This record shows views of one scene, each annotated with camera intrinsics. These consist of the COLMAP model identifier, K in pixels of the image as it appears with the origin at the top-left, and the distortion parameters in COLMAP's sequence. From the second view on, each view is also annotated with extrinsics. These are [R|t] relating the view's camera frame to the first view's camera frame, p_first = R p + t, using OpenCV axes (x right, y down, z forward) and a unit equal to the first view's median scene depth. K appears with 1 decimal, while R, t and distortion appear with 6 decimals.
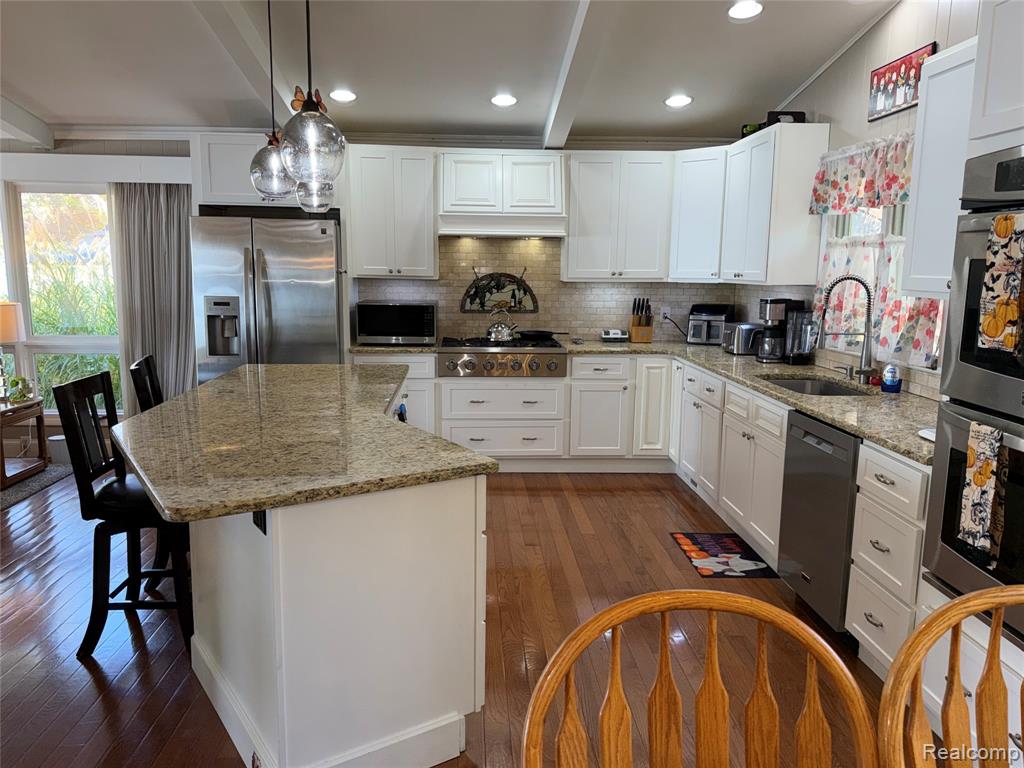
lens RADIAL K [[779.1, 0, 517.4], [0, 779.1, 386.4], [0, 0, 1]] dist [0.184605, -0.324074]
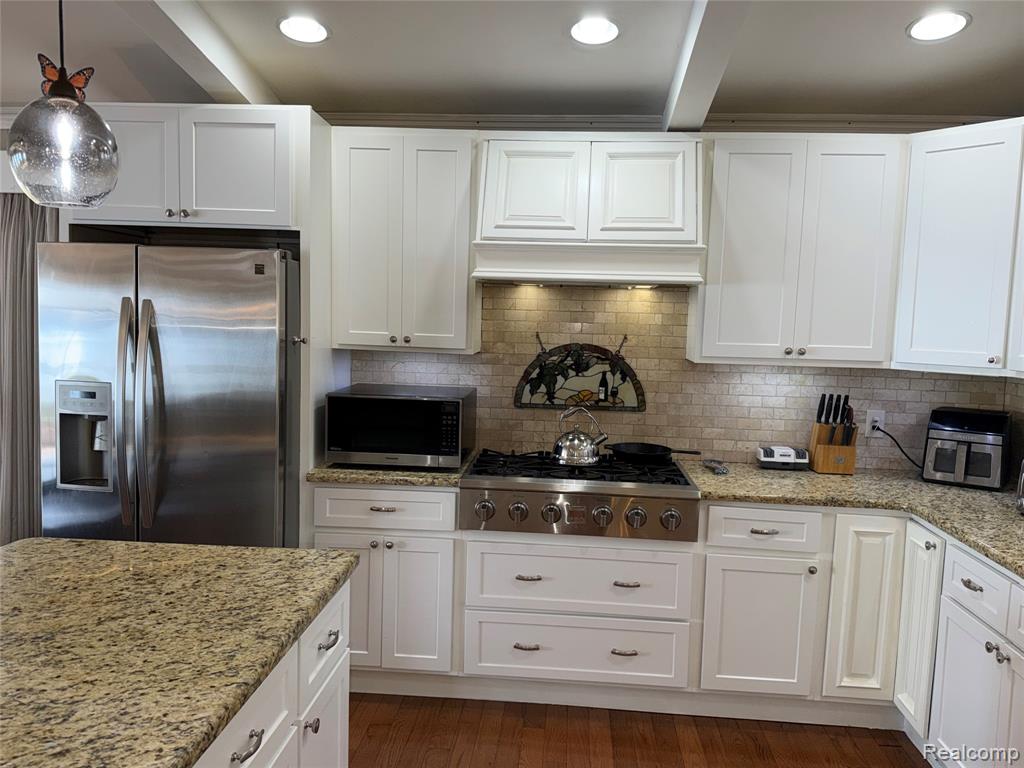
lens RADIAL K [[779.1, 0, 517.4], [0, 779.1, 386.4], [0, 0, 1]] dist [0.184605, -0.324074]
pose [[0.990848, 0.030859, -0.131405, 0.008526], [-0.039349, 0.997268, -0.062509, -0.077265], [0.129117, 0.067108, 0.989356, 0.428375]]
